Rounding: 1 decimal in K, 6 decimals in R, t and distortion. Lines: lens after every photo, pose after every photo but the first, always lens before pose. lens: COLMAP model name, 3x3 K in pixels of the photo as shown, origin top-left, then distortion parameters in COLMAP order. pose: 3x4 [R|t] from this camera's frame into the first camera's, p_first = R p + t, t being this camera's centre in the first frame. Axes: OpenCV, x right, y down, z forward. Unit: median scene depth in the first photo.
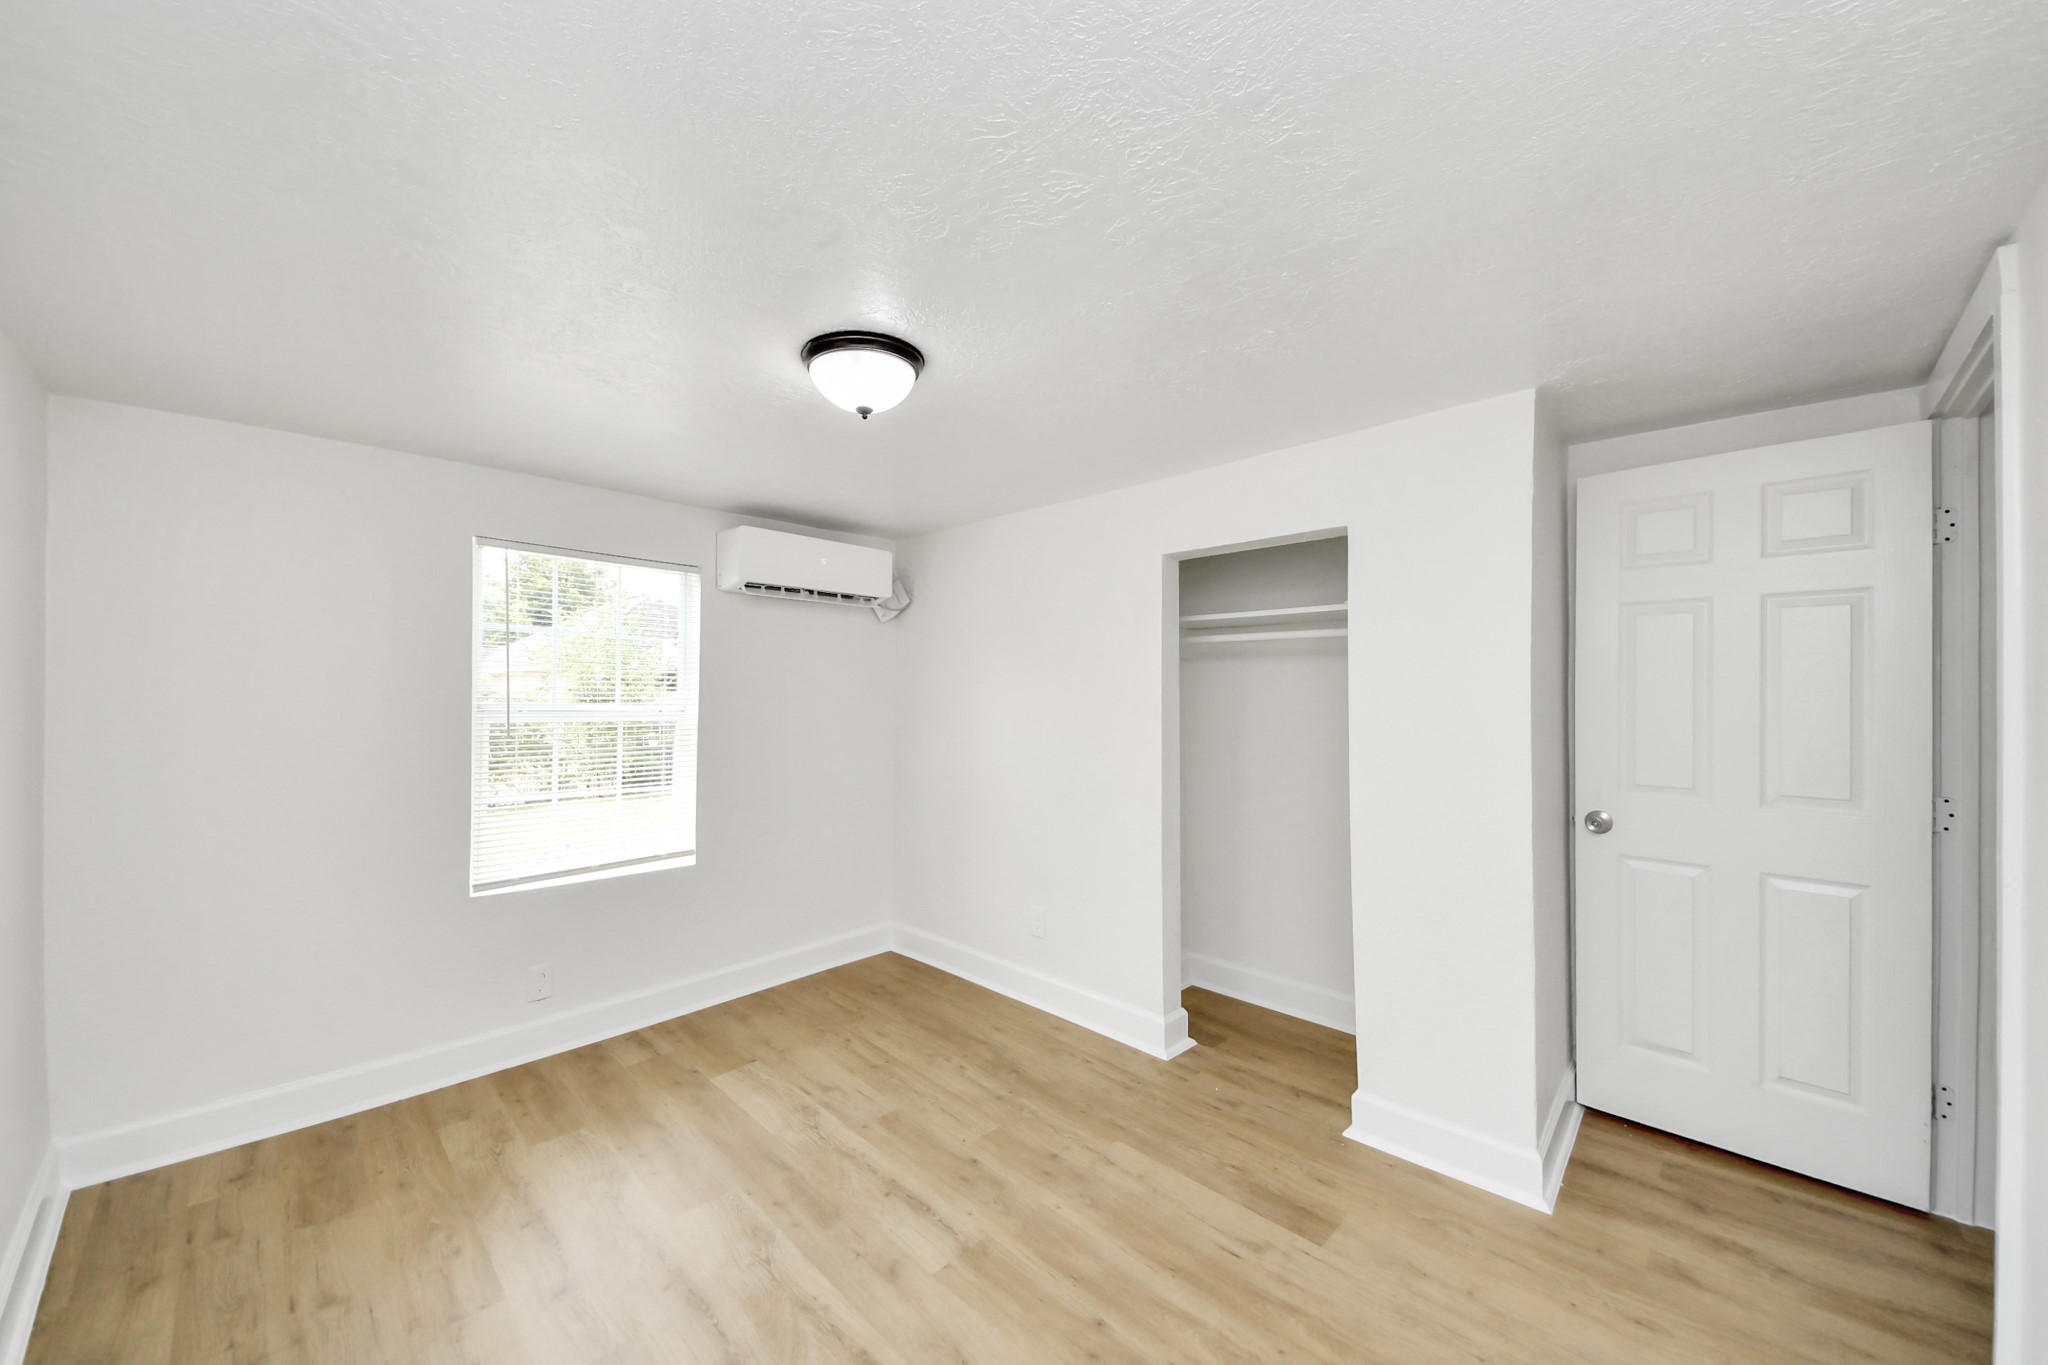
lens RADIAL K [[753.9, 0, 1020.9], [0, 753.9, 682.2], [0, 0, 1]] dist [0.033611, -0.024253]
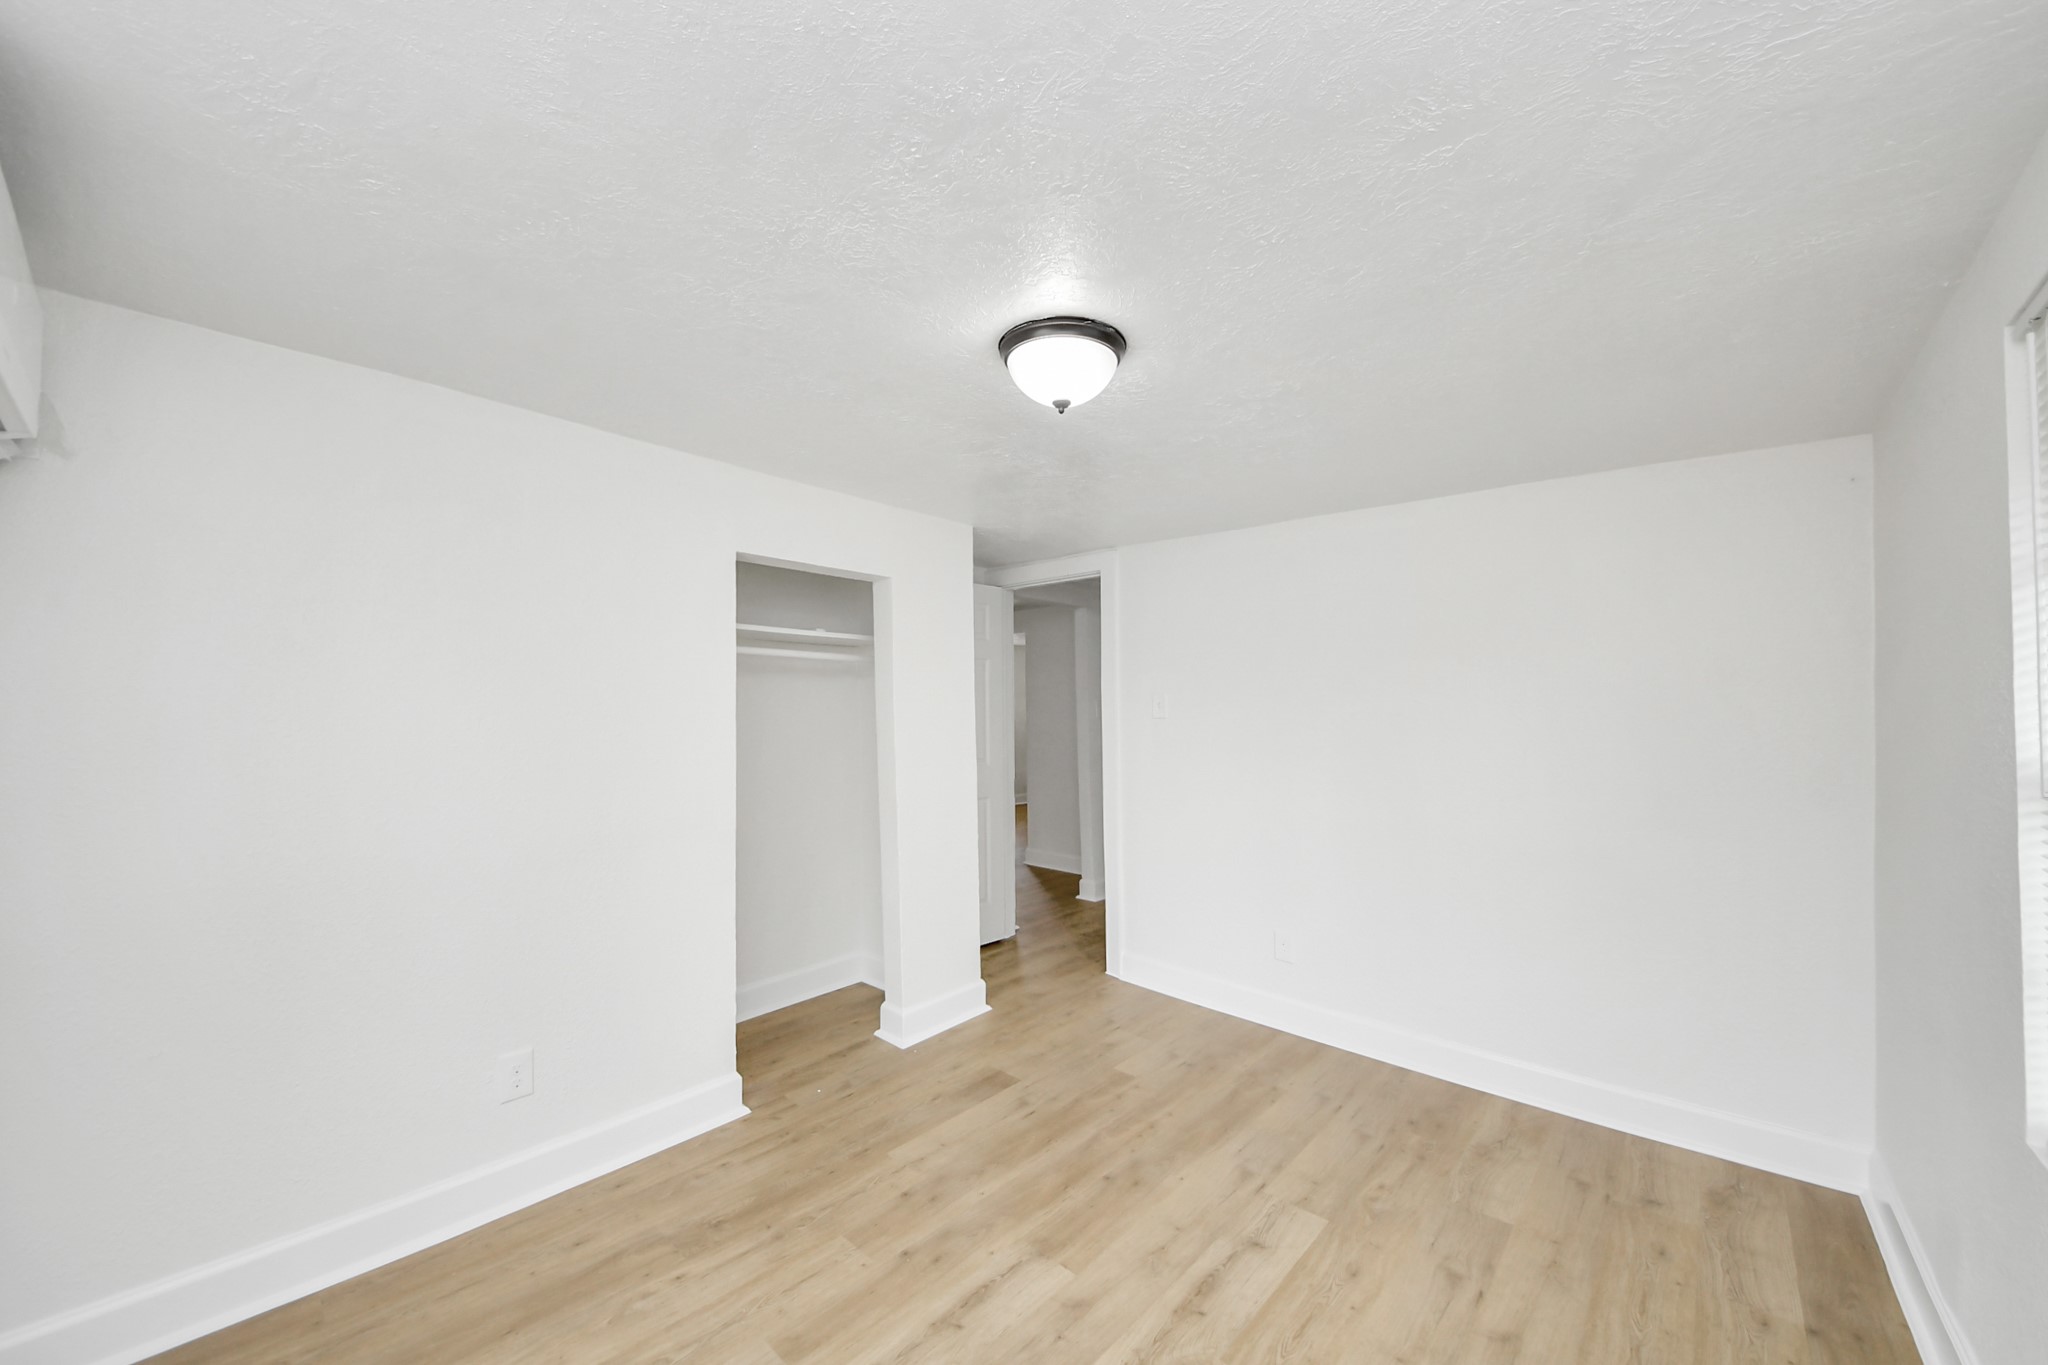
lens RADIAL K [[753.8, 0, 1002.3], [0, 753.8, 676.8], [0, 0, 1]] dist [0.033027, -0.024347]
pose [[-0.009980, 0.033314, 0.999395, -0.956476], [-0.005149, 0.999430, -0.033366, 0.004768], [-0.999937, -0.005478, -0.009802, 0.911923]]
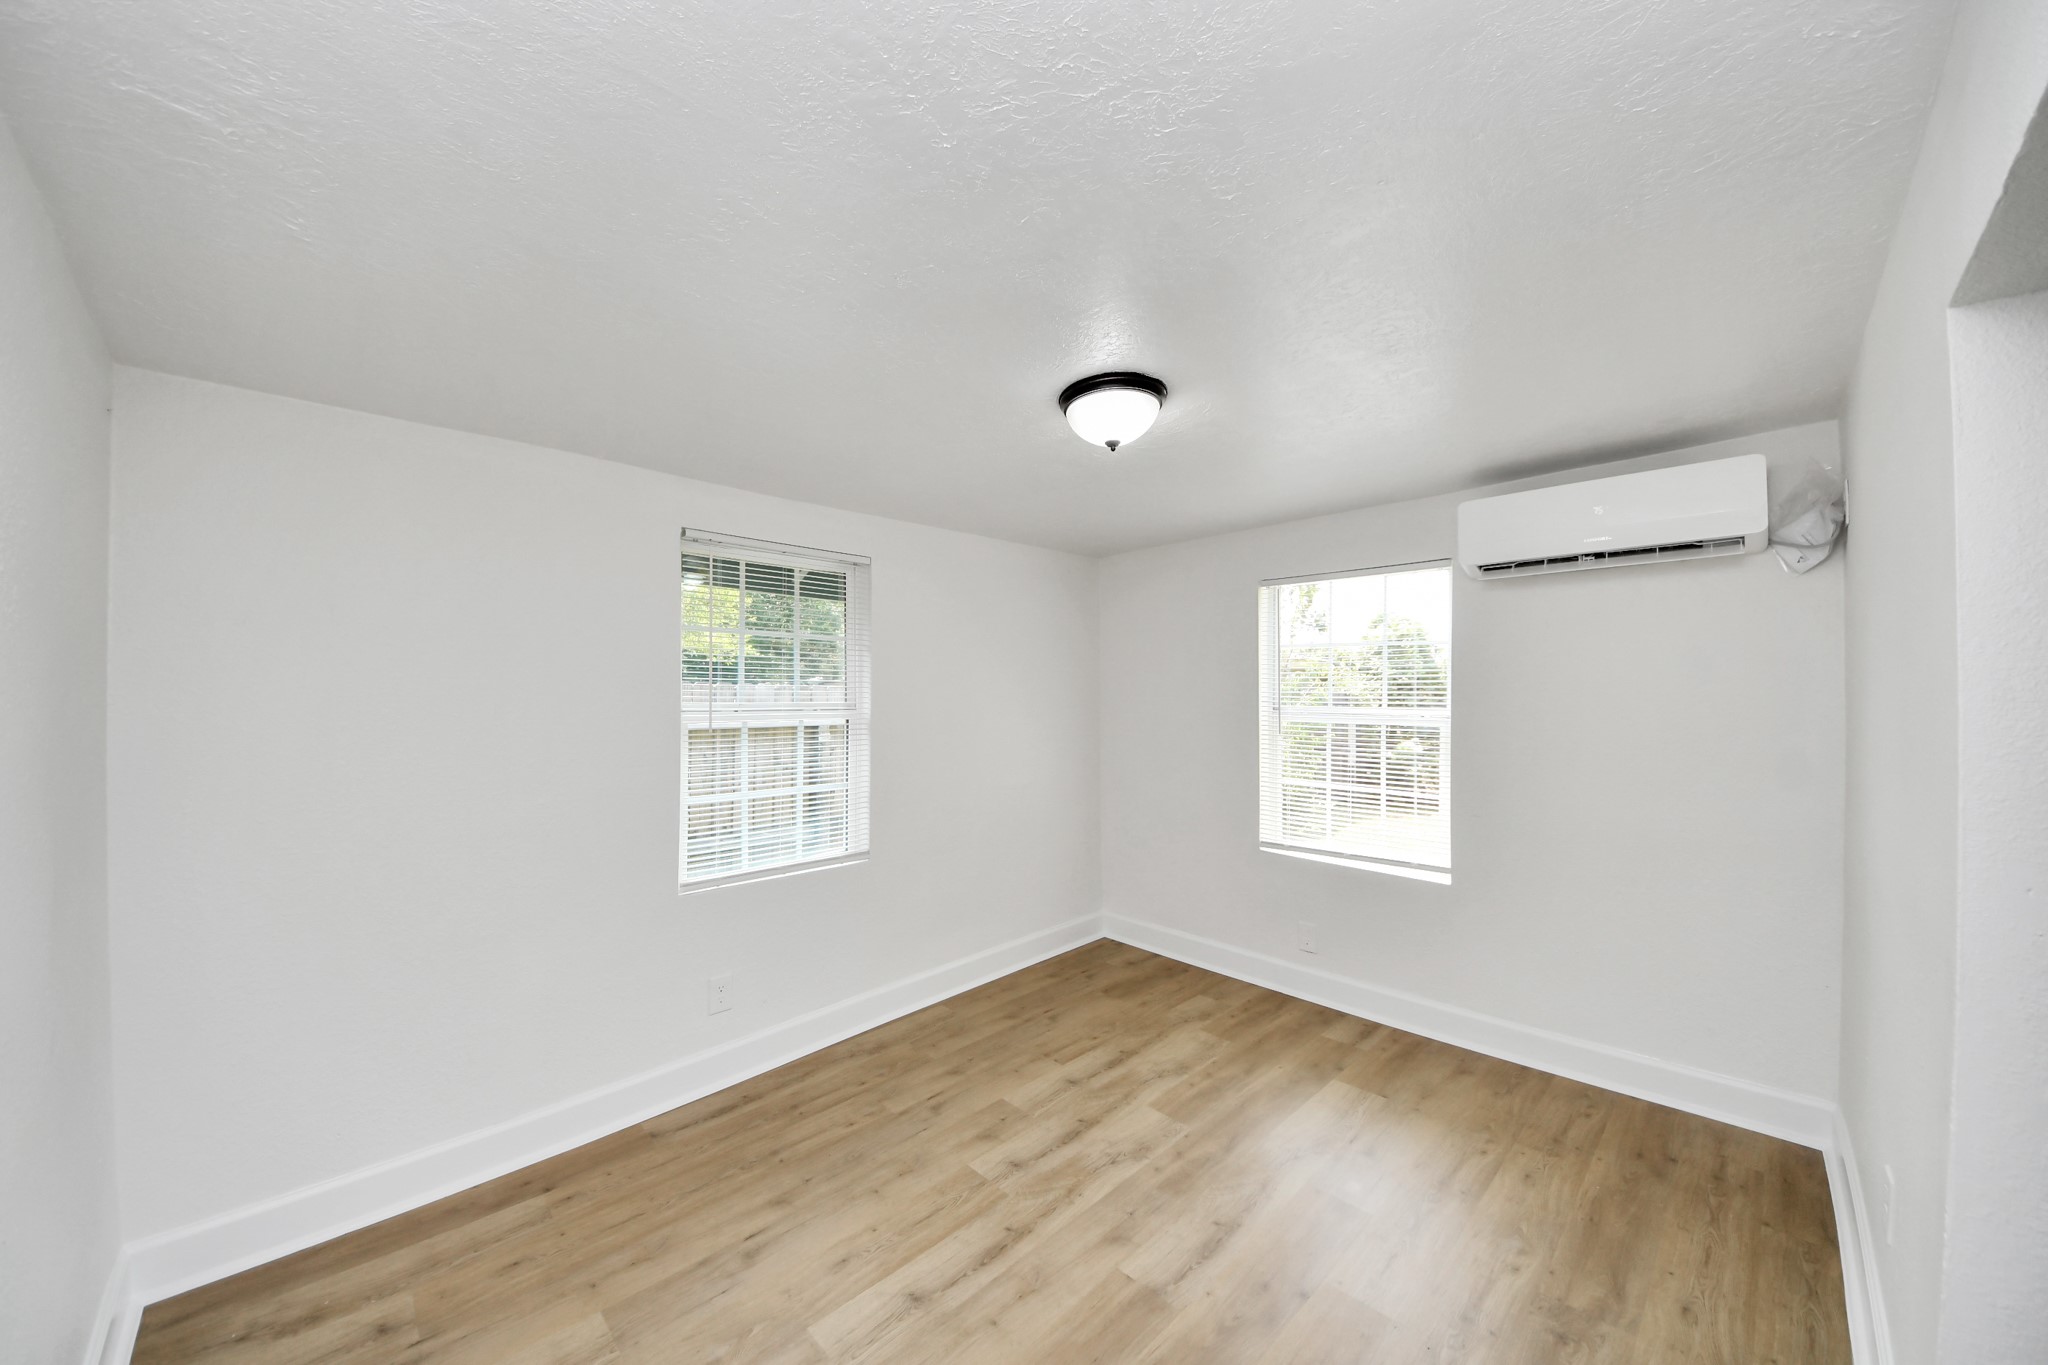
lens RADIAL K [[753.9, 0, 1020.9], [0, 753.9, 682.2], [0, 0, 1]] dist [0.033611, -0.024253]
pose [[-0.026931, -0.011842, -0.999567, 0.755806], [0.007995, 0.999895, -0.012062, -0.000350], [0.999605, -0.008317, -0.026834, 0.740524]]
